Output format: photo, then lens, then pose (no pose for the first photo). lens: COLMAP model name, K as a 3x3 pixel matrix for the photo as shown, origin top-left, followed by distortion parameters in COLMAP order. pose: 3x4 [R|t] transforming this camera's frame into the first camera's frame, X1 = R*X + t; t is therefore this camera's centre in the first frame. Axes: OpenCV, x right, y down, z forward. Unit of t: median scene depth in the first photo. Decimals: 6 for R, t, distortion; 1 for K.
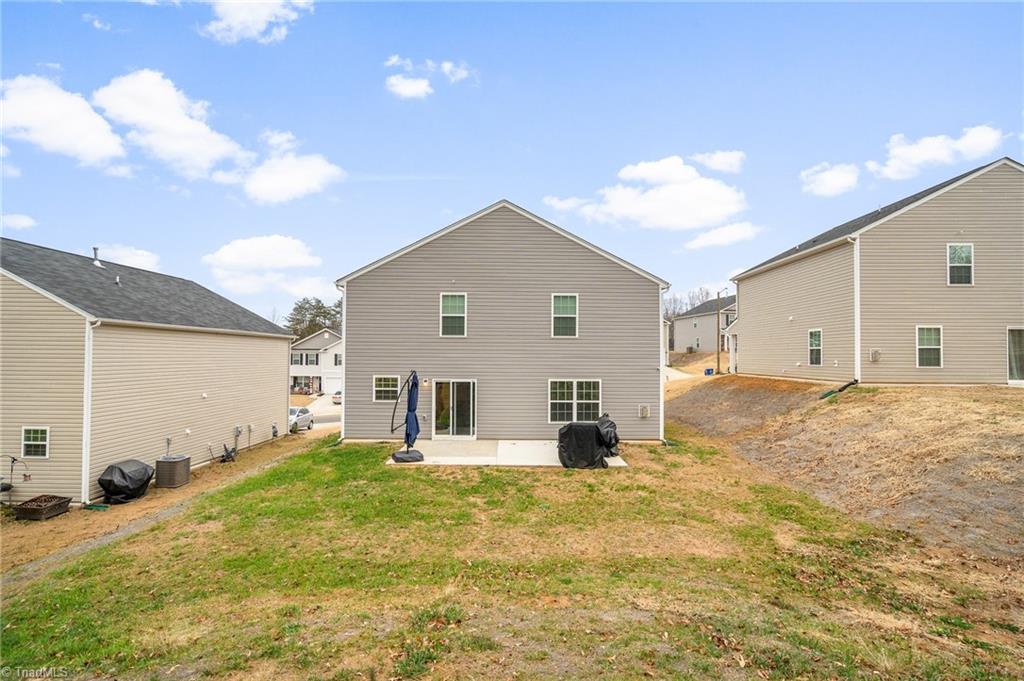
lens RADIAL K [[466.6, 0, 516.2], [0, 466.6, 341.9], [0, 0, 1]] dist [-0.000915, 0.000080]
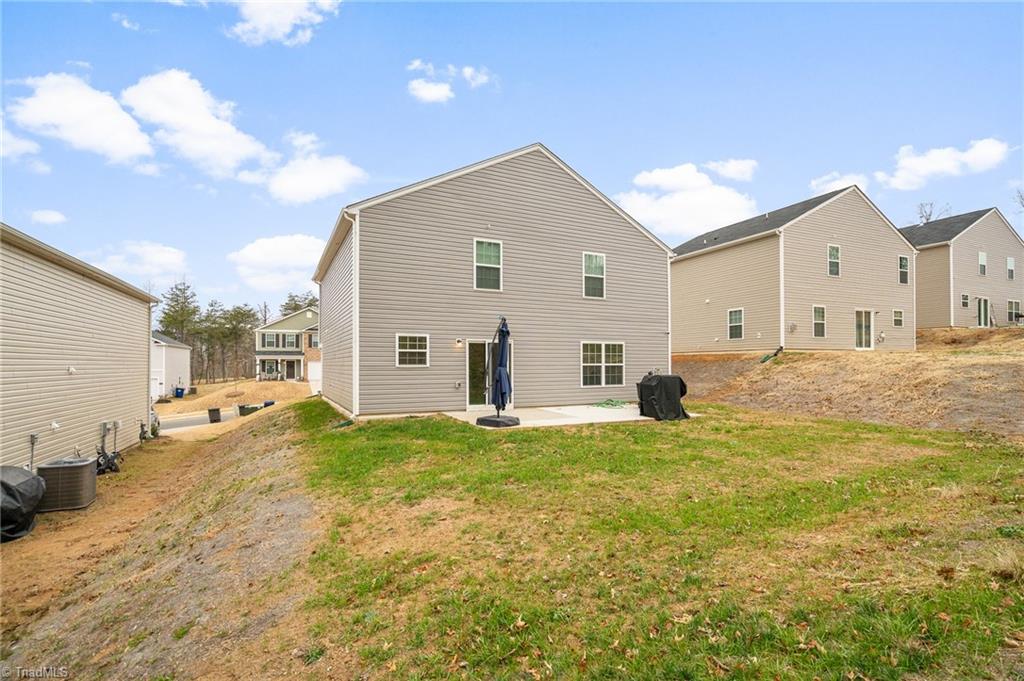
lens RADIAL K [[467.0, 0, 511.3], [0, 467.0, 353.9], [0, 0, 1]] dist [0.000001, -0.000114]
pose [[0.902182, 0.001523, 0.431352, -0.467892], [-0.005795, 0.999946, 0.008591, 0.098062], [-0.431316, -0.010251, 0.902143, 0.203352]]
